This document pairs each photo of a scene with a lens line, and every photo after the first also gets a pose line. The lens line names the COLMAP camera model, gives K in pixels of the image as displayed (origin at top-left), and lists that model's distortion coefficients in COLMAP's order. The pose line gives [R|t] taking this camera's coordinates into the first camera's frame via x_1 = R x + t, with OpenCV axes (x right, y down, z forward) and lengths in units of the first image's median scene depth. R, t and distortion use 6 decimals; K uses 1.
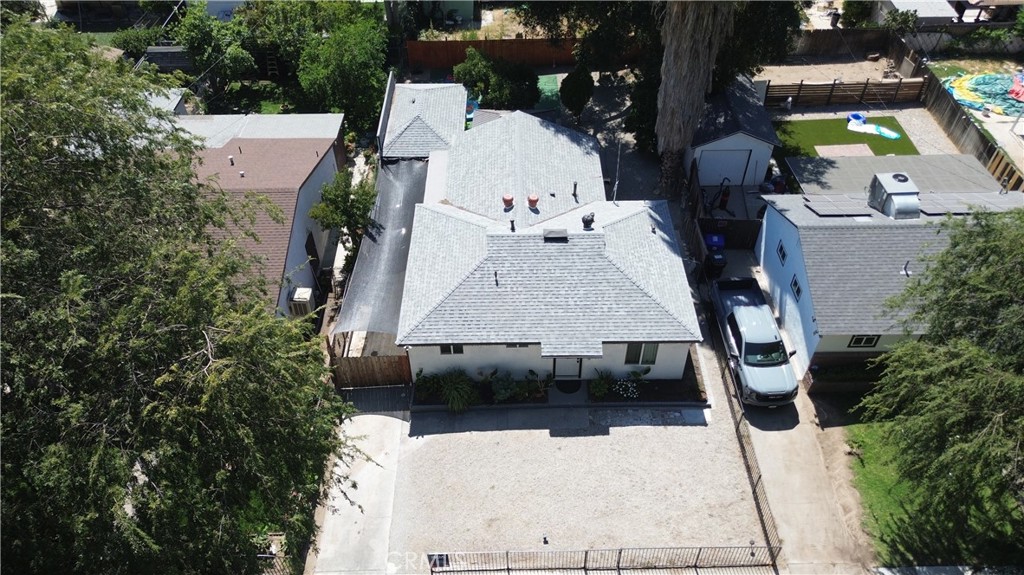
lens RADIAL K [[727.9, 0, 517.3], [0, 727.9, 287.7], [0, 0, 1]] dist [0.056996, -0.054701]
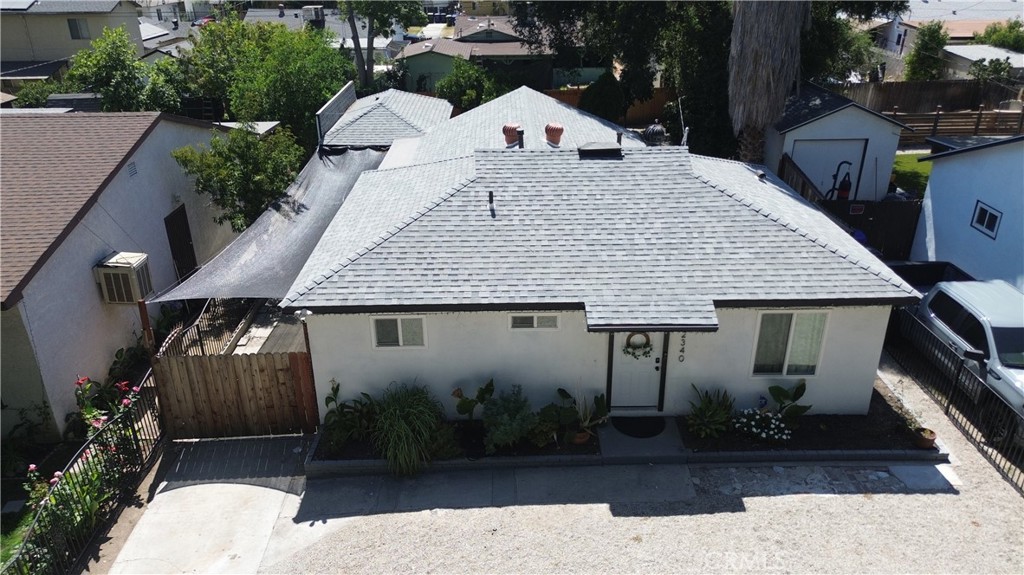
lens RADIAL K [[727.9, 0, 514.5], [0, 727.9, 284.5], [0, 0, 1]] dist [0.056996, -0.054701]
pose [[0.999981, -0.004535, 0.004193, -0.014315], [0.005686, 0.940966, -0.338454, 0.208027], [-0.002410, 0.338472, 0.940973, 0.501703]]
